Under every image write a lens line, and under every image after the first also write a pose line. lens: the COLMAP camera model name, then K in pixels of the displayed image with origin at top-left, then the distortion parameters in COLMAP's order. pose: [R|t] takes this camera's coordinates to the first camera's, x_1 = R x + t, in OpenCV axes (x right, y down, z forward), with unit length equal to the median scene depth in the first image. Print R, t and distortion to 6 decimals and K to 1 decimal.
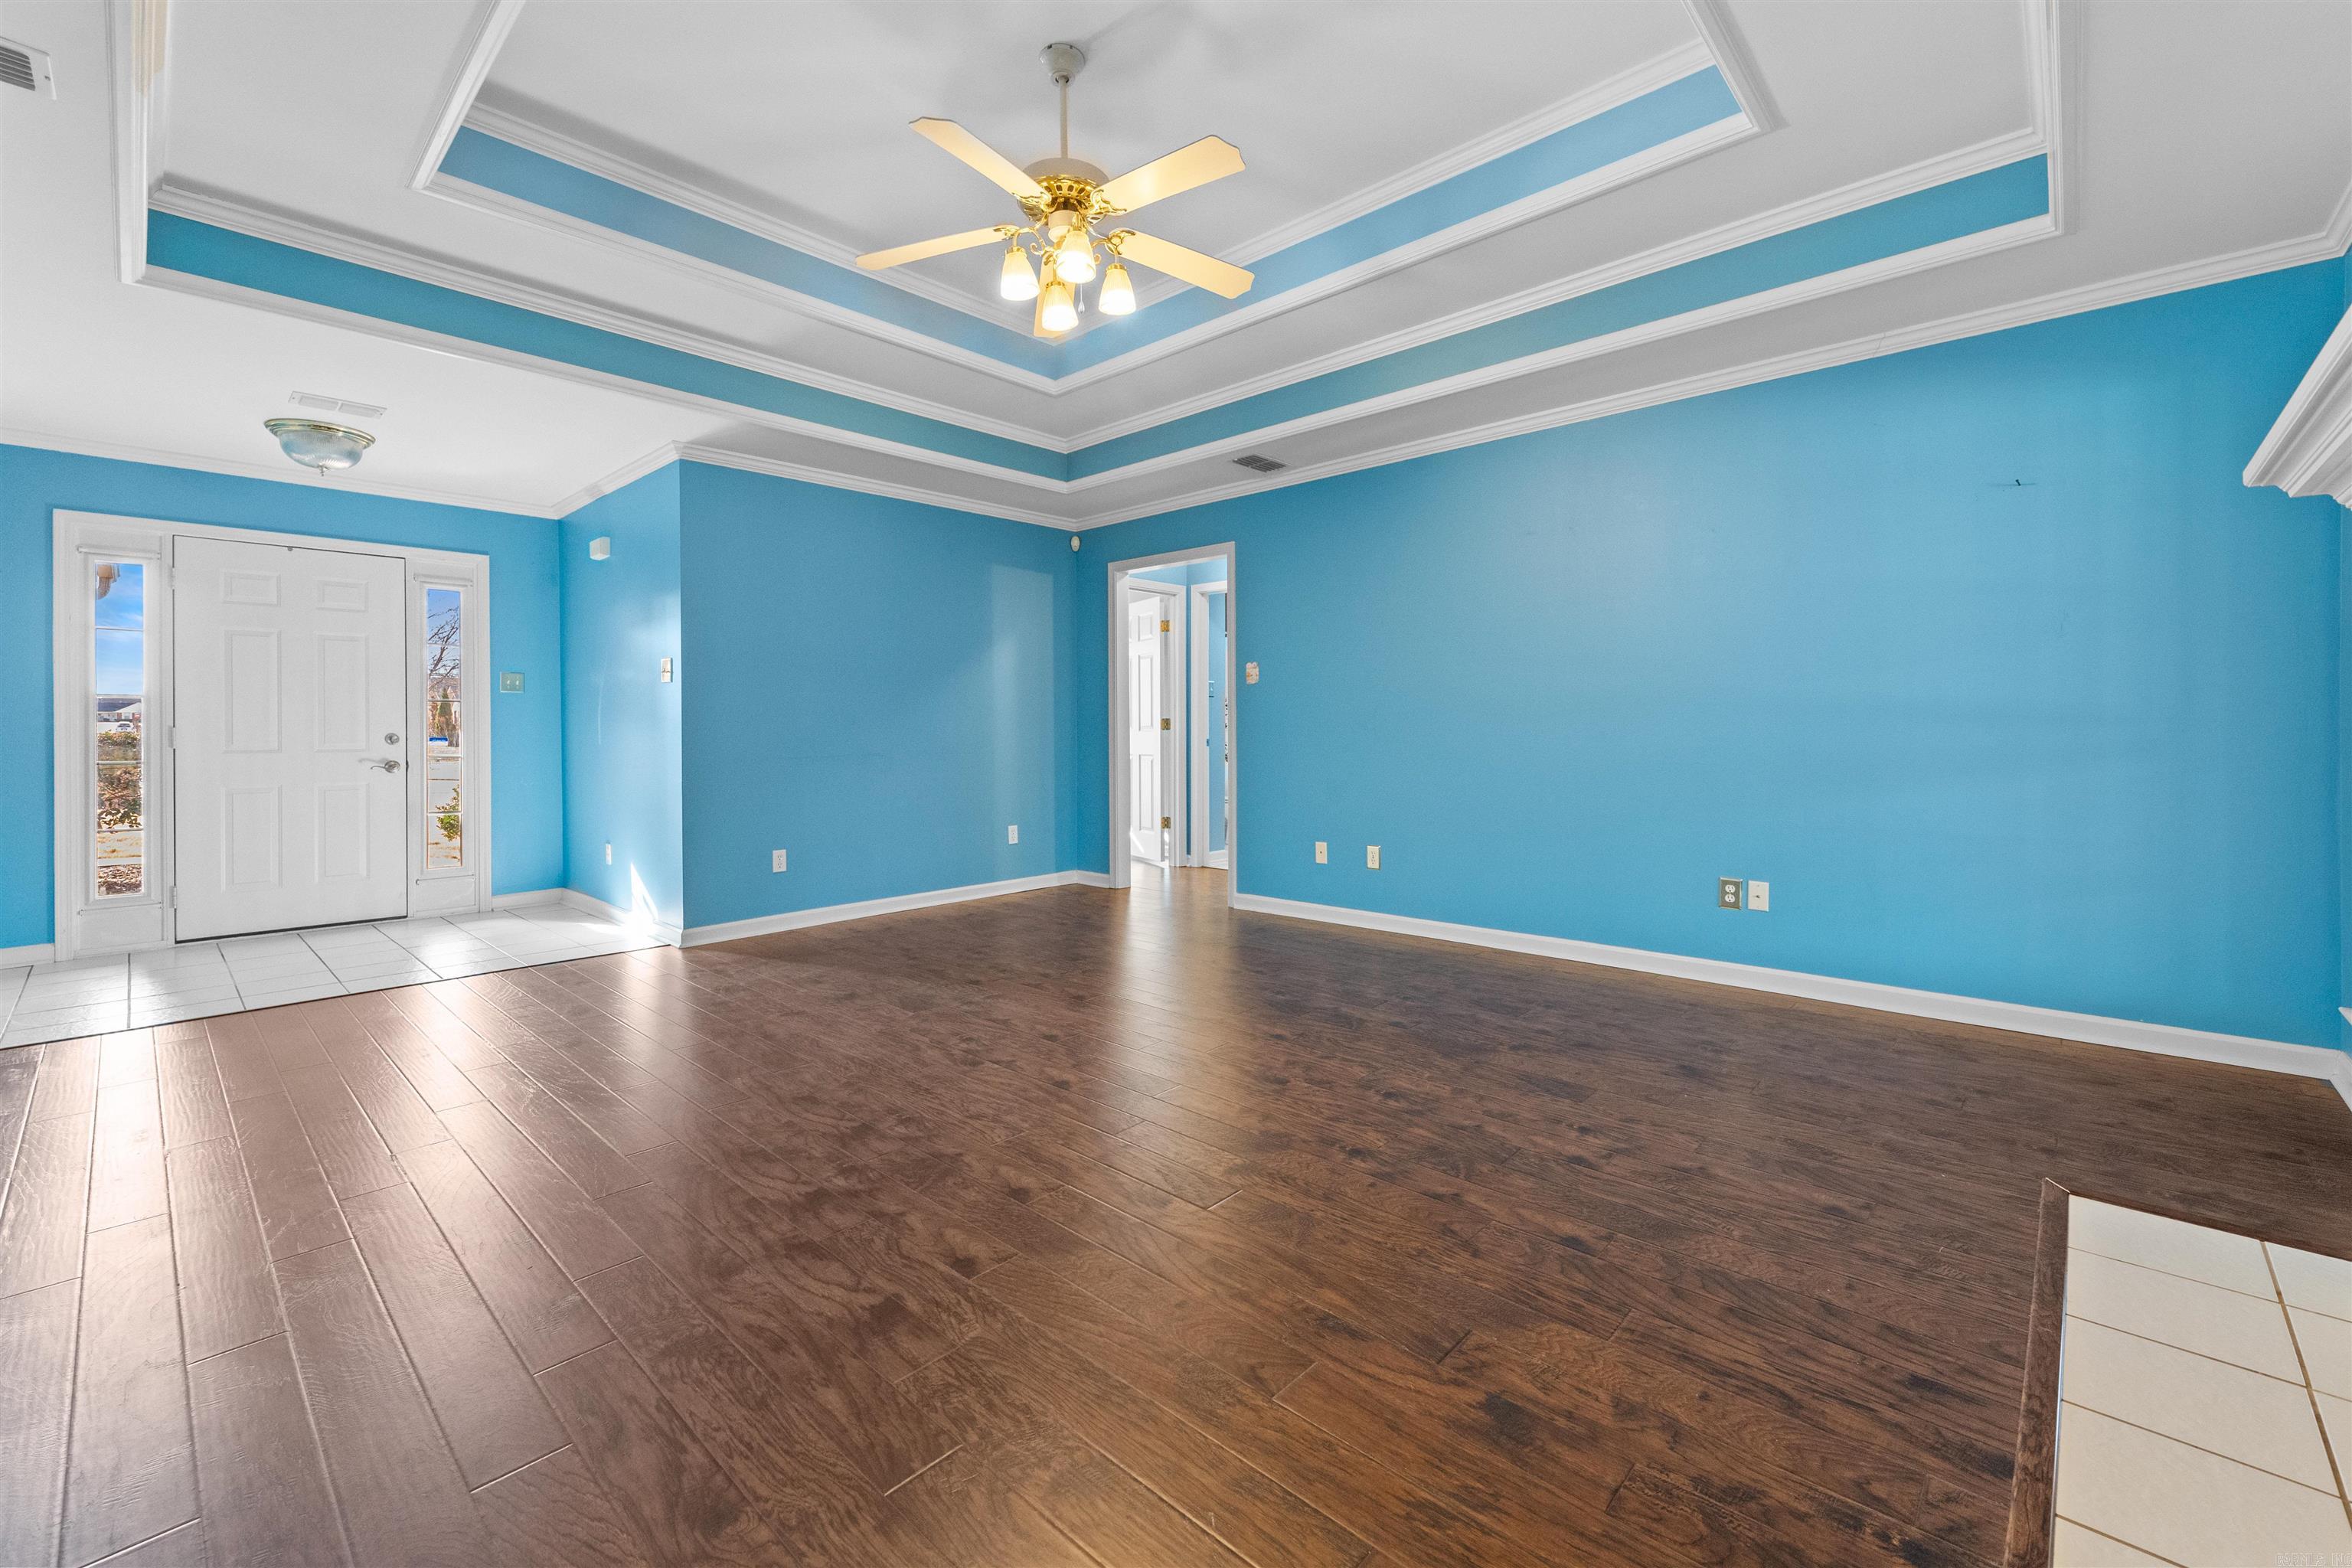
lens RADIAL K [[964.8, 0, 1197.2], [0, 964.8, 740.0], [0, 0, 1]] dist [0.005256, -0.003269]
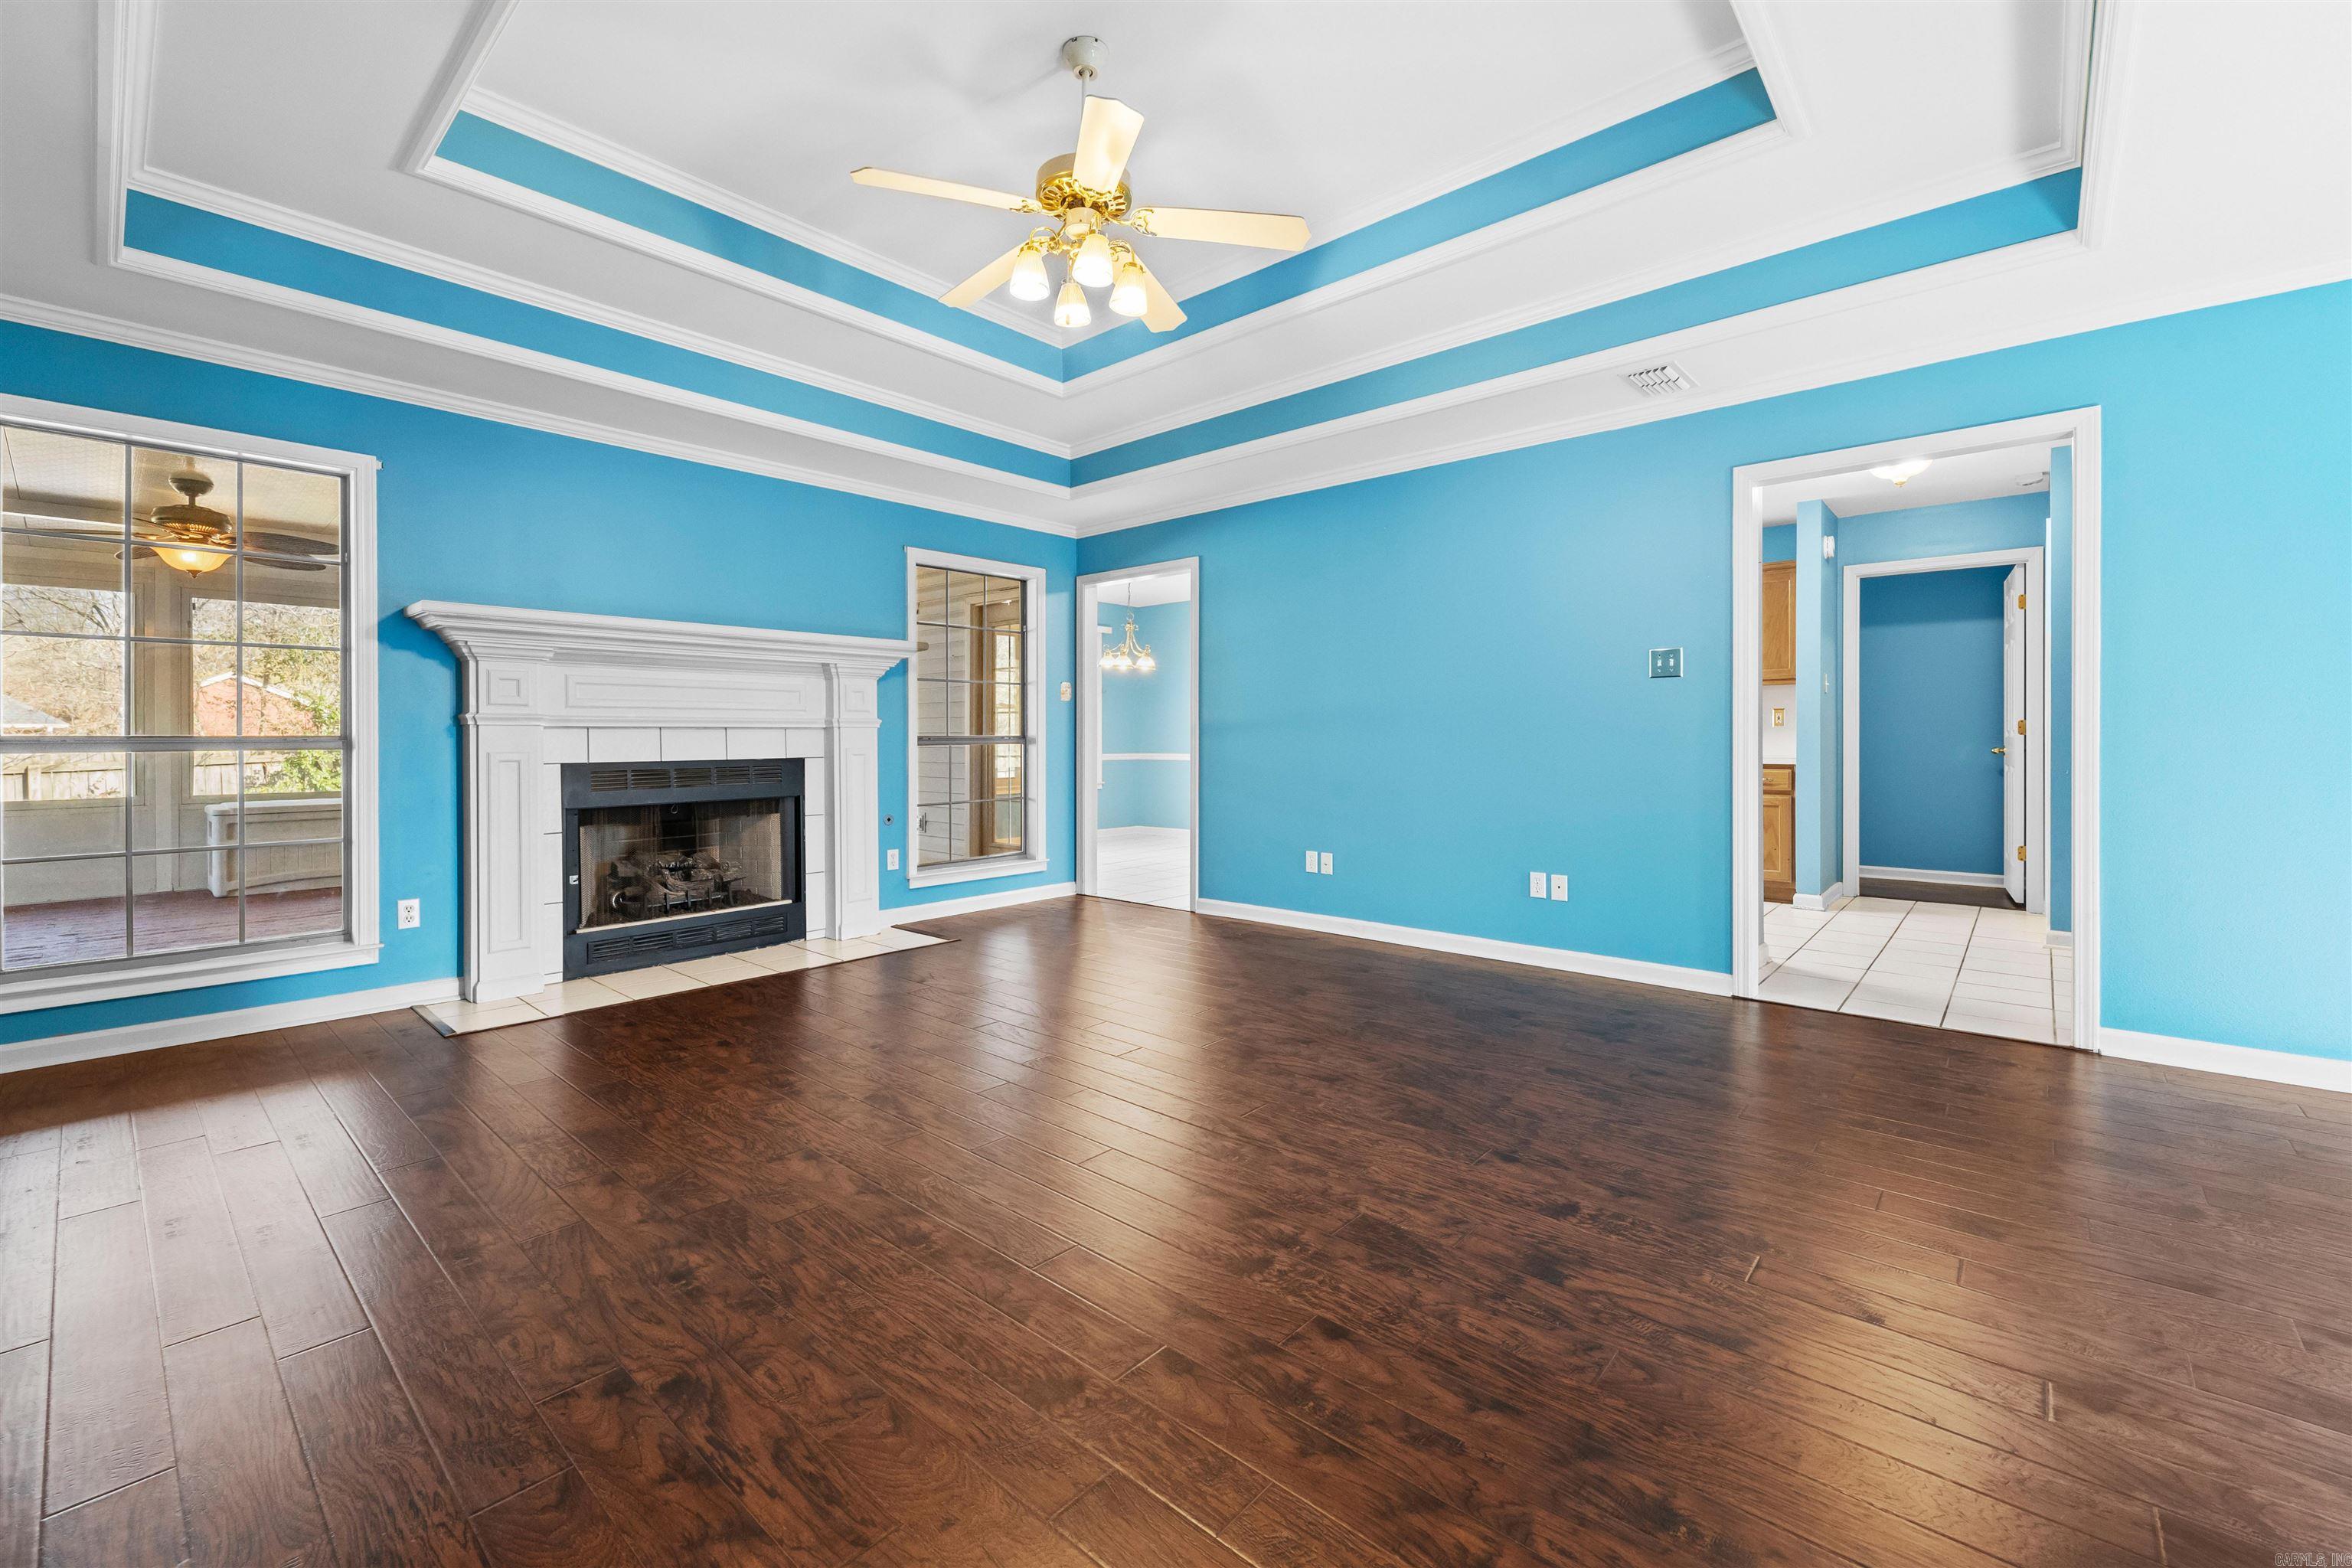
lens RADIAL K [[964.8, 0, 1204.5], [0, 964.8, 741.3], [0, 0, 1]] dist [0.005256, -0.003269]
pose [[-0.999563, 0.009213, -0.028084, -0.212144], [0.008805, 0.999854, 0.014615, -0.020816], [0.028215, 0.014362, -0.999499, 1.850744]]
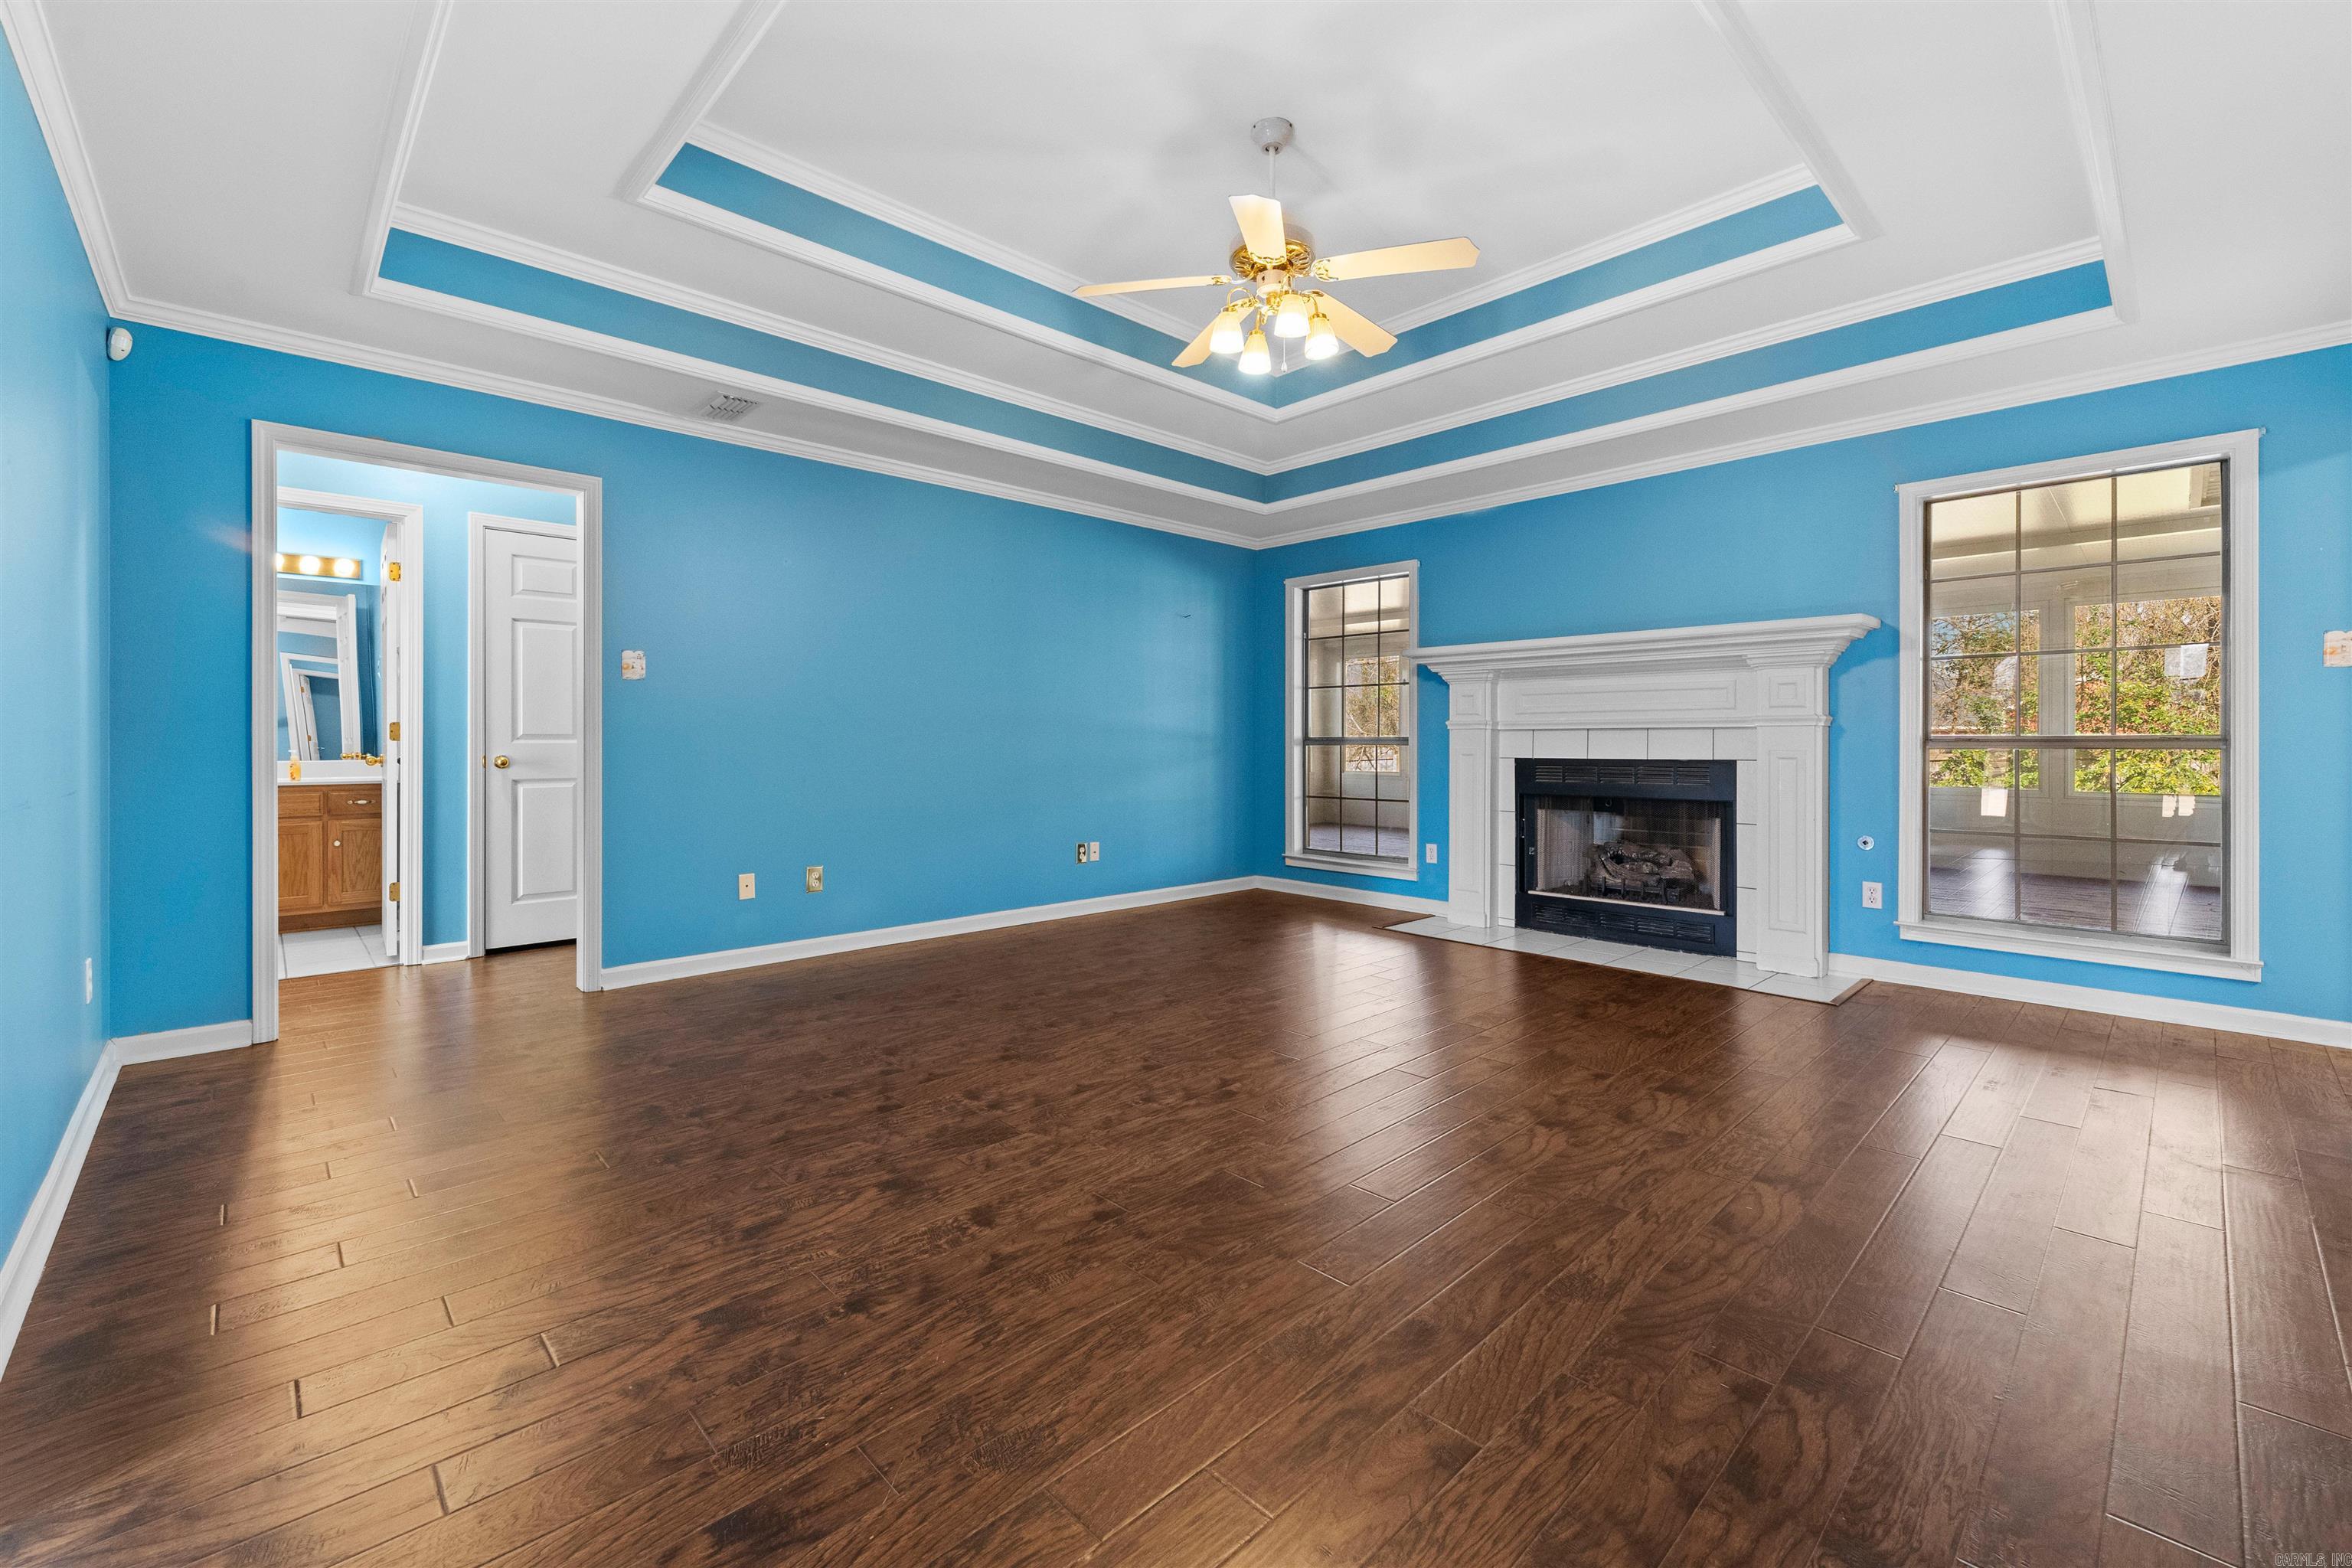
lens RADIAL K [[964.8, 0, 1126.9], [0, 964.8, 749.5], [0, 0, 1]] dist [0.005256, -0.003269]
pose [[0.095690, -0.003674, 0.995404, -1.164628], [0.009545, 0.999951, 0.002773, -0.004892], [-0.995365, 0.009235, 0.095720, 0.992840]]
